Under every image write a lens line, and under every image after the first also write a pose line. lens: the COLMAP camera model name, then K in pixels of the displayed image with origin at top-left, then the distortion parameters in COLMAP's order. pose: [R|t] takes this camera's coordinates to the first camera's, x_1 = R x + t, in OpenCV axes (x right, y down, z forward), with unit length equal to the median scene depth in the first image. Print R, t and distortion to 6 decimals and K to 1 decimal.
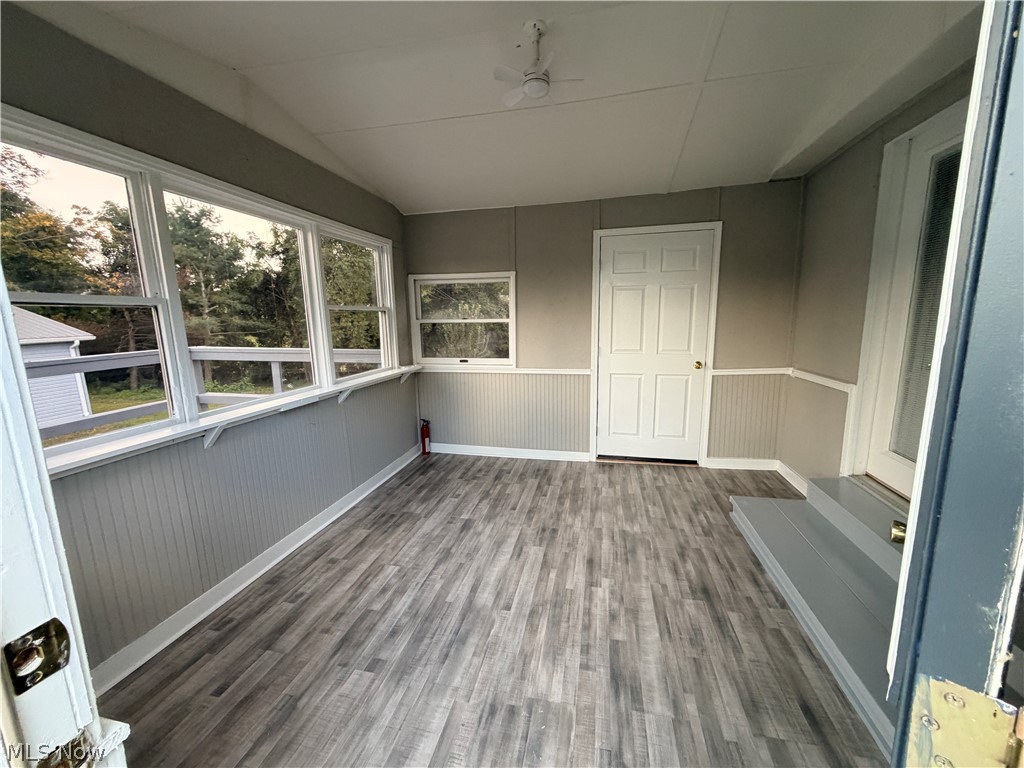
lens RADIAL K [[405.6, 0, 508.8], [0, 405.6, 380.9], [0, 0, 1]] dist [-0.000587, -0.000245]
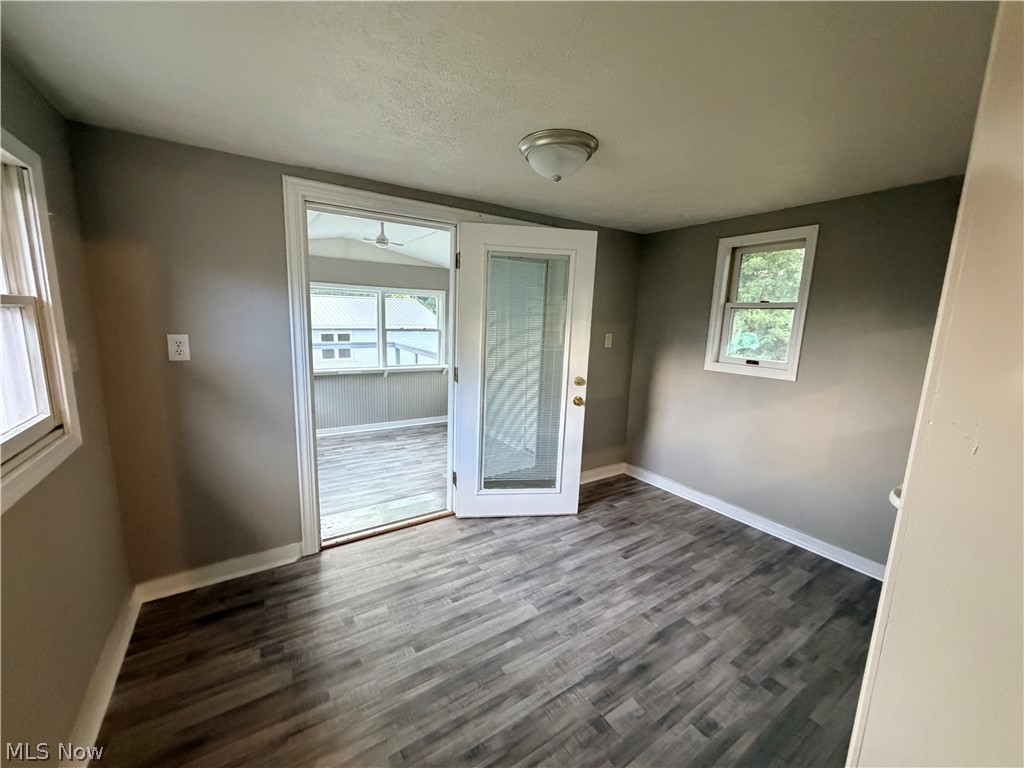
lens RADIAL K [[405.6, 0, 508.8], [0, 405.6, 380.9], [0, 0, 1]] dist [-0.000587, -0.000245]
pose [[0.721225, 0.157653, -0.674522, 1.470050], [-0.157528, 0.985571, 0.061919, -0.155793], [0.674551, 0.061599, 0.735654, -0.077185]]
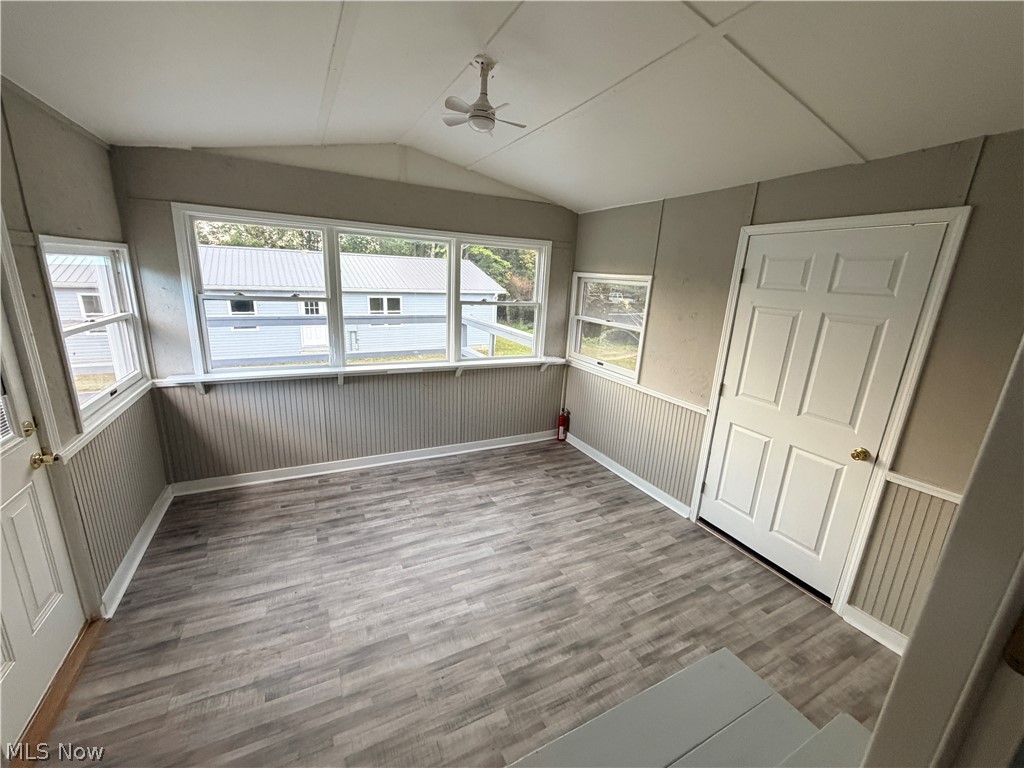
lens RADIAL K [[405.6, 0, 508.8], [0, 405.6, 380.9], [0, 0, 1]] dist [-0.000587, -0.000245]
pose [[0.638741, 0.241611, -0.730502, 0.682277], [-0.182270, 0.969908, 0.161420, -0.181730], [0.747521, 0.030043, 0.663559, 0.266726]]
